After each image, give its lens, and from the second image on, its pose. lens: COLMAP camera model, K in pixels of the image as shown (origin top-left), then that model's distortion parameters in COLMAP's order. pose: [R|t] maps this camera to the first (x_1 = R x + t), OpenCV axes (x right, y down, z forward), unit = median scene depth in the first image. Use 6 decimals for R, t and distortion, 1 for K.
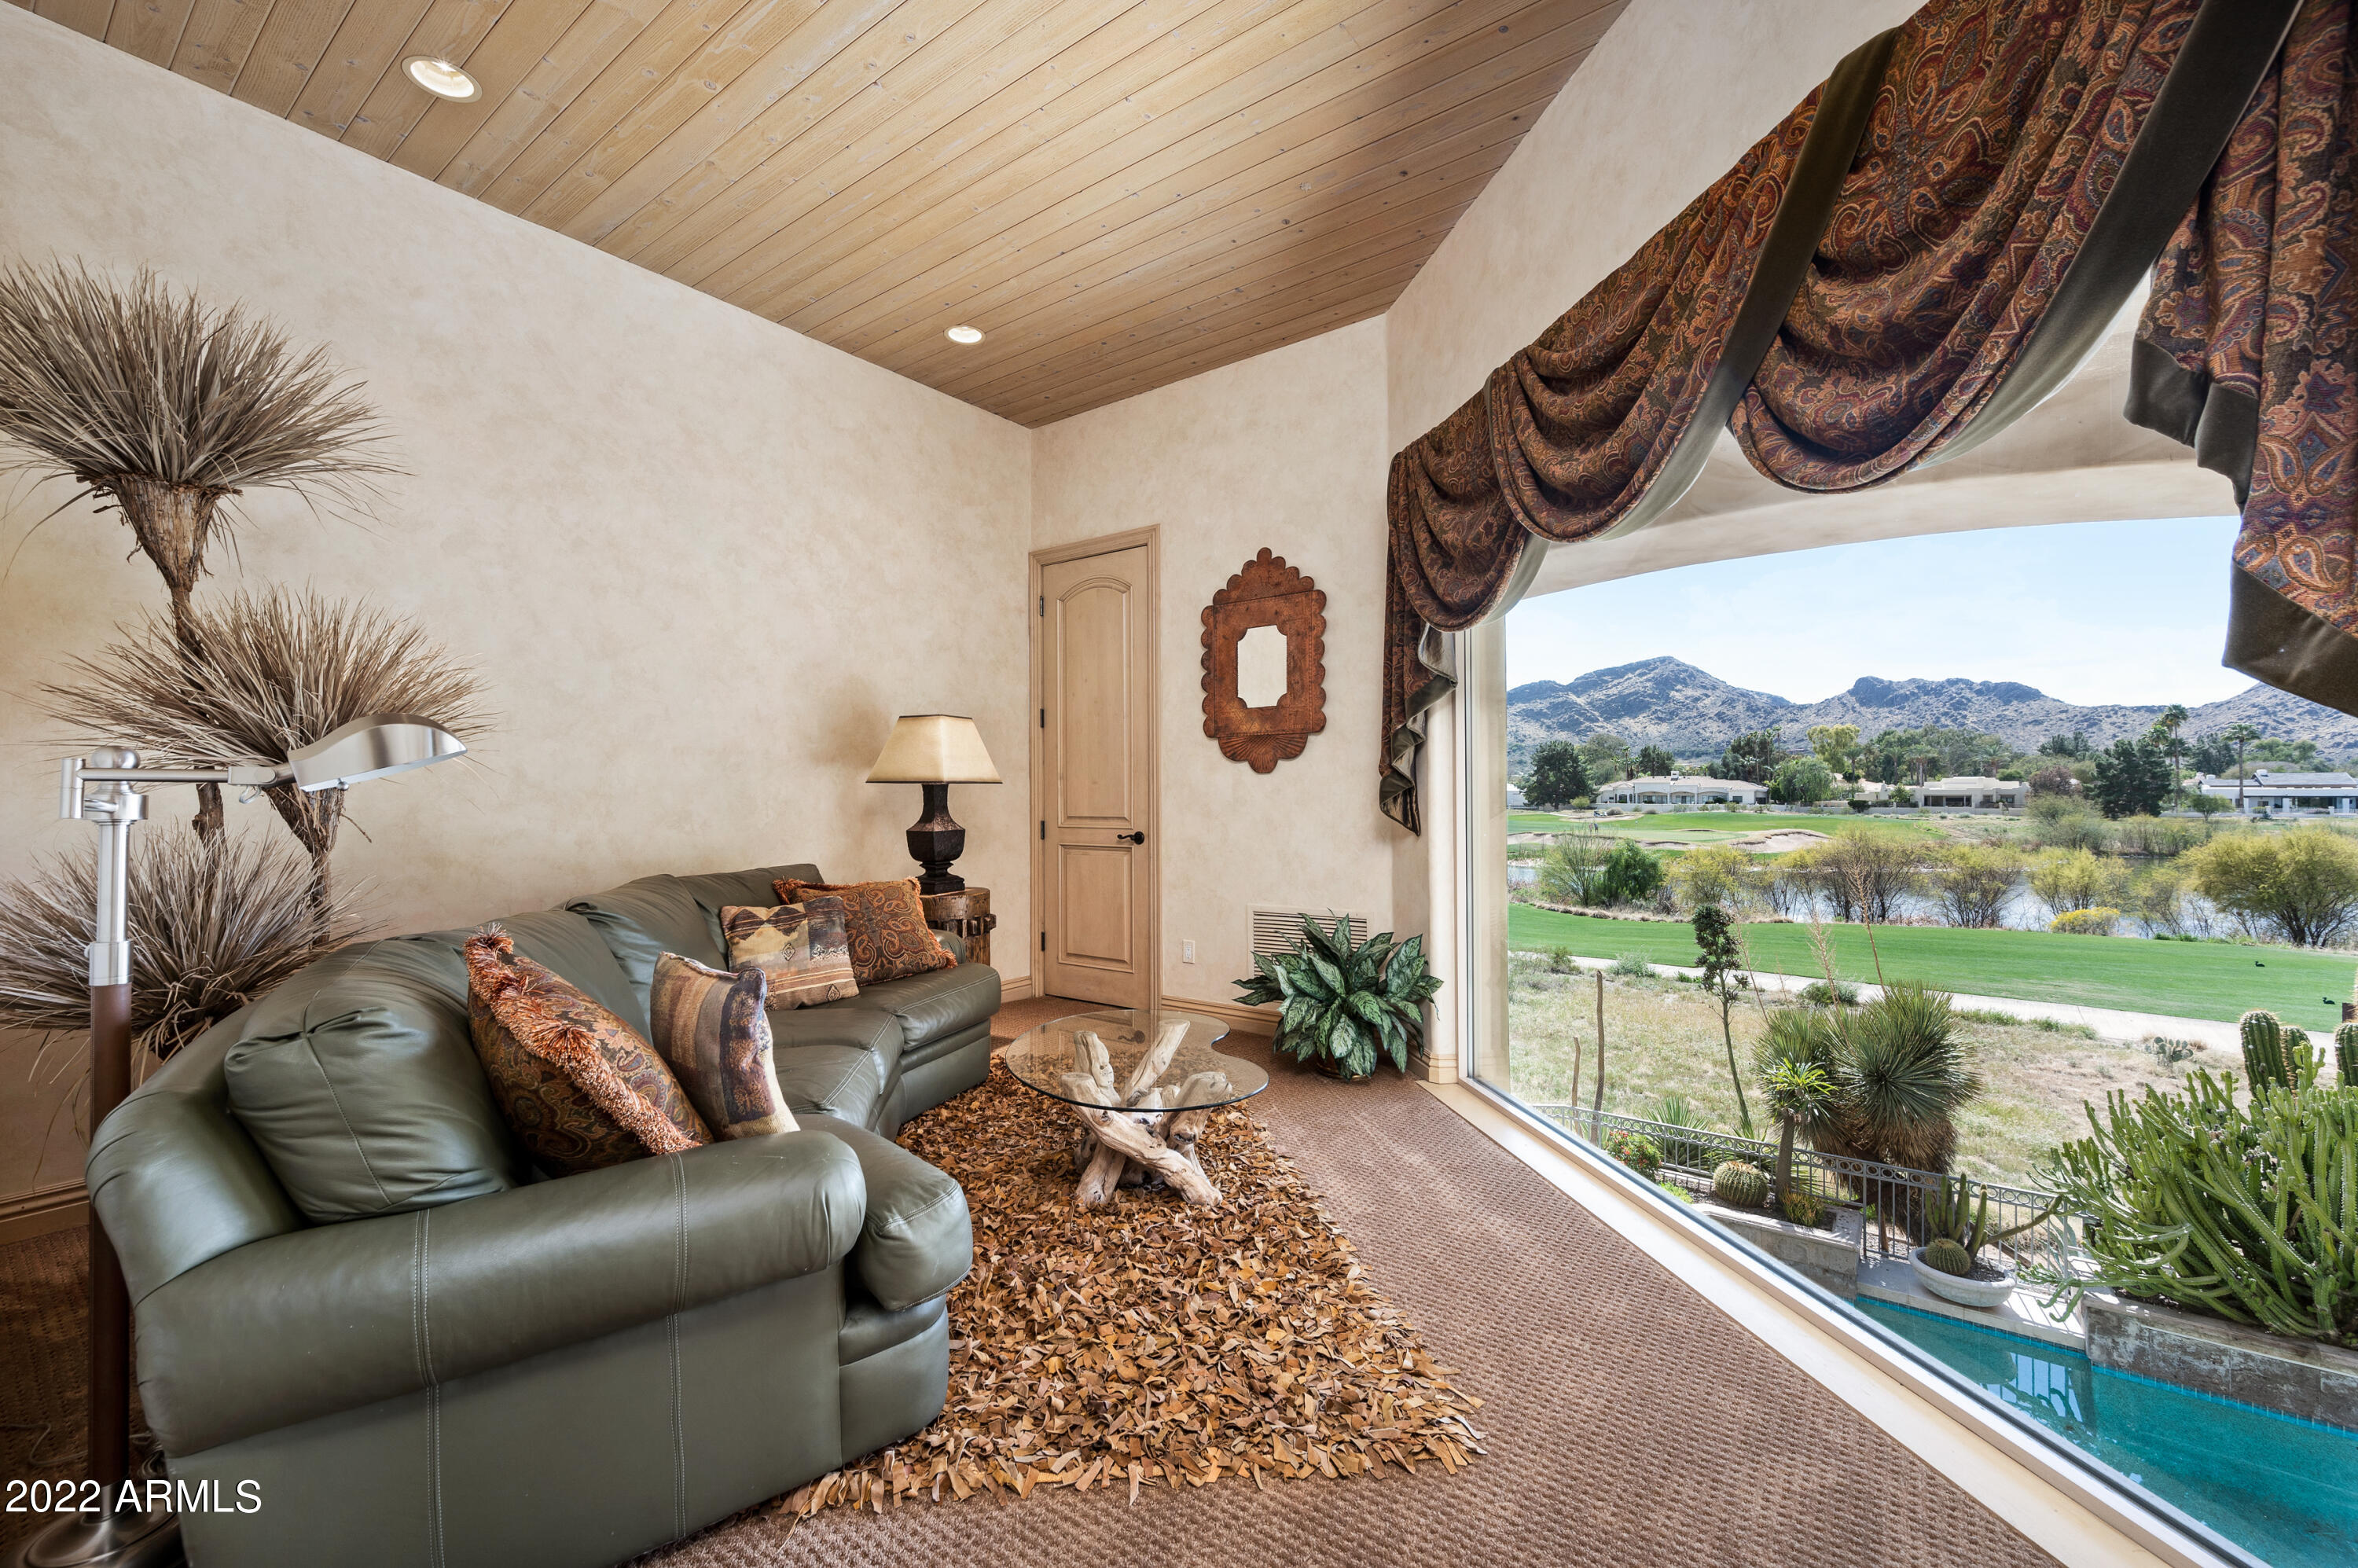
lens RADIAL K [[977.7, 0, 1179.0], [0, 977.7, 784.0], [0, 0, 1]] dist [0.001519, 0.000741]
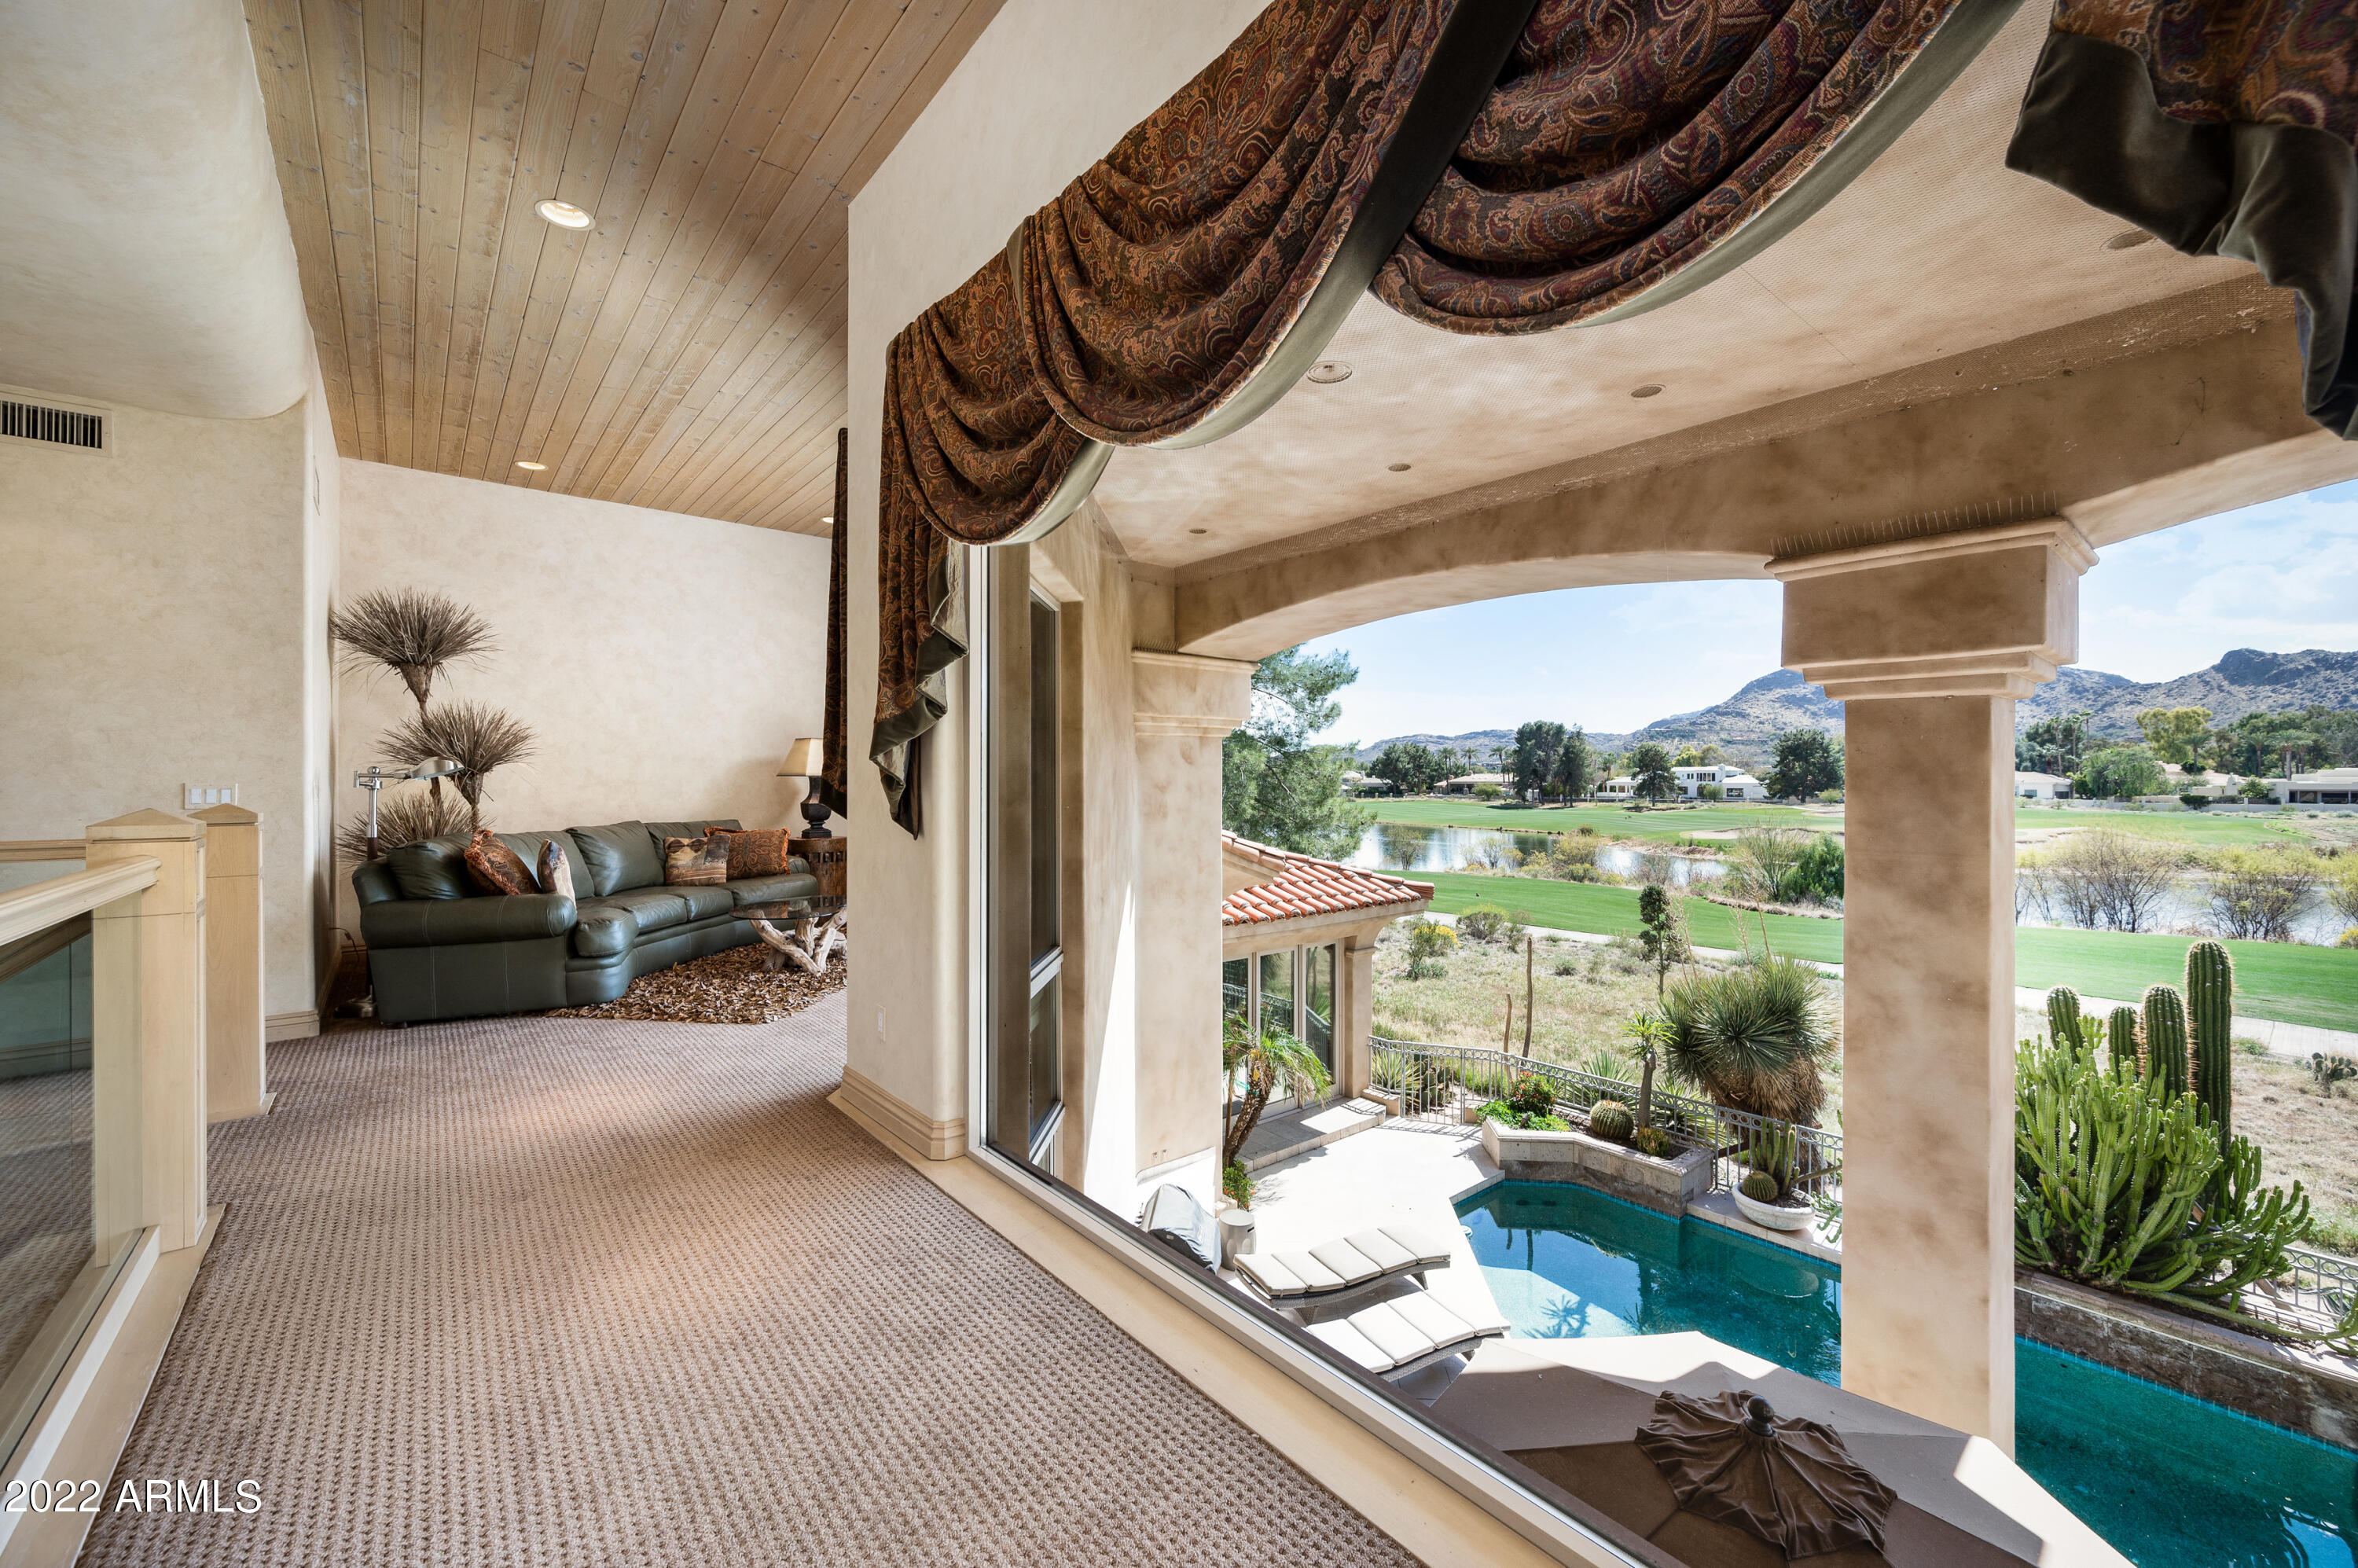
lens RADIAL K [[941.2, 0, 1179.0], [0, 941.2, 784.0], [0, 0, 1]] dist [-0.001472, -0.000223]
pose [[0.971705, 0.004495, -0.236154, 0.170826], [-0.002071, 0.999943, 0.010510, -0.001420], [0.236188, -0.009724, 0.971659, -0.106958]]
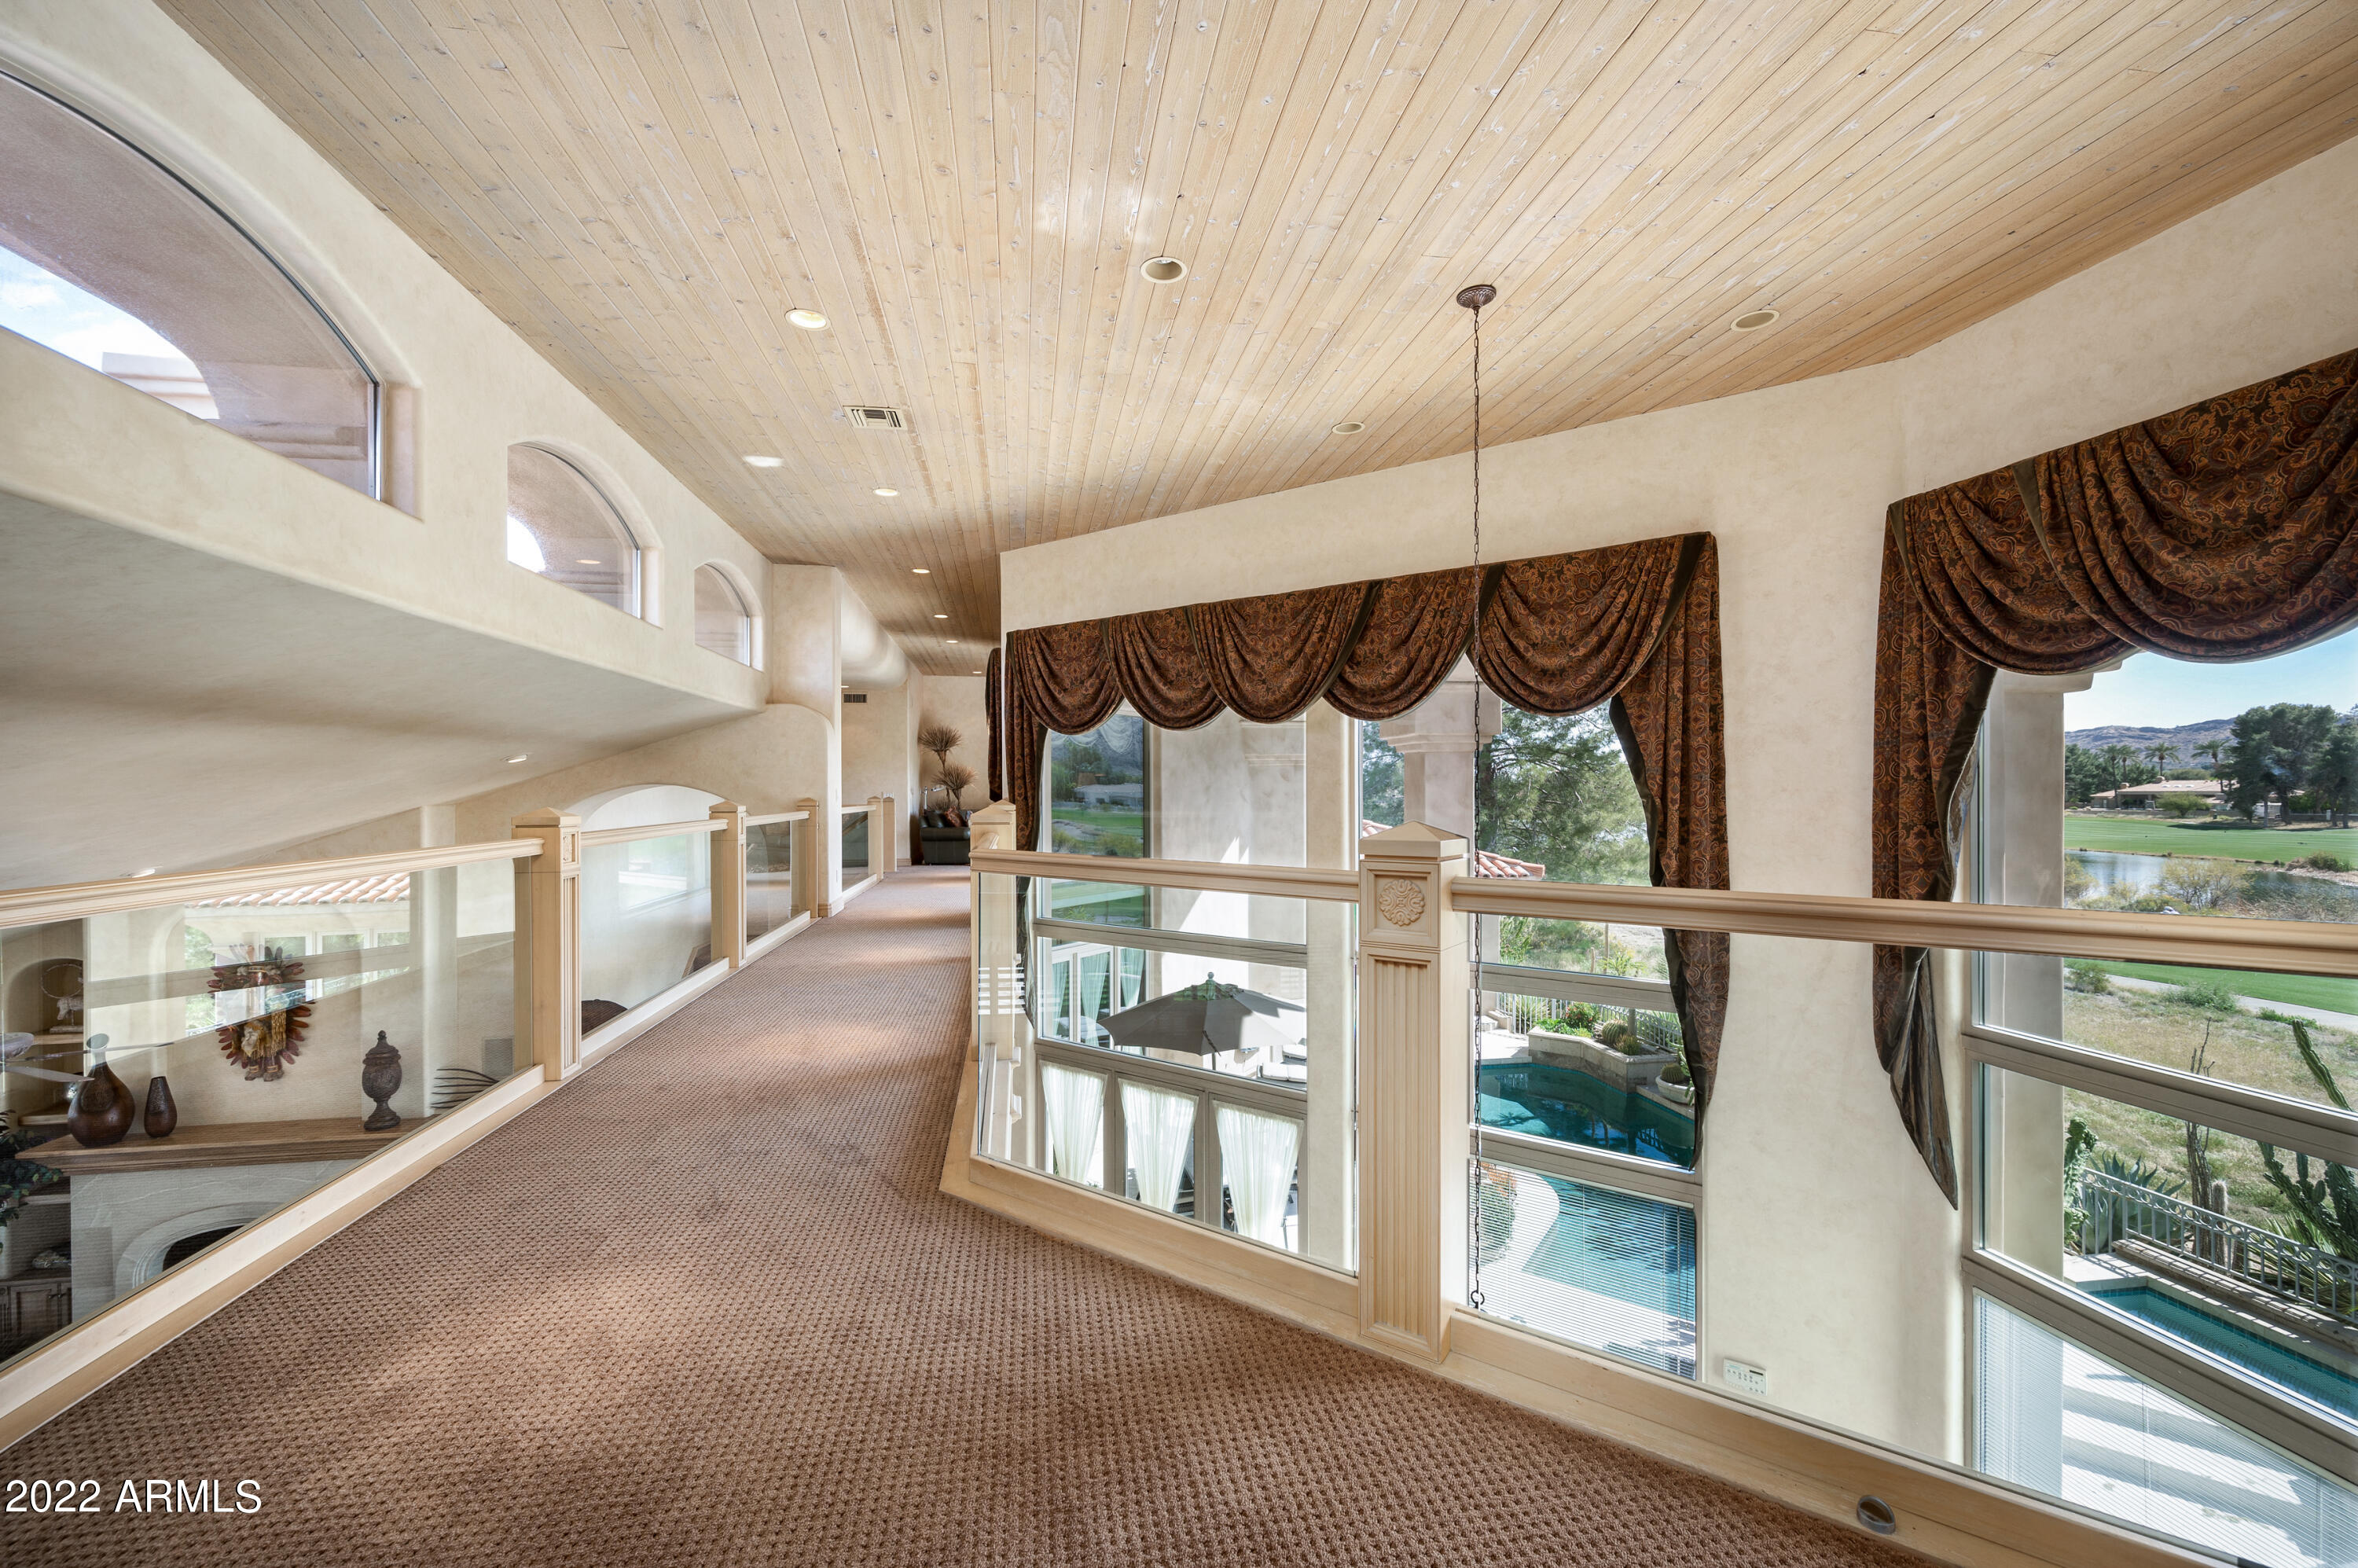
lens RADIAL K [[946.2, 0, 1179.0], [0, 946.2, 784.0], [0, 0, 1]] dist [0.009577, 0.000004]
pose [[0.728156, -0.003373, -0.685403, 0.575666], [0.003582, 0.999993, -0.001115, -0.003080], [0.685402, -0.001643, 0.728163, -0.331711]]
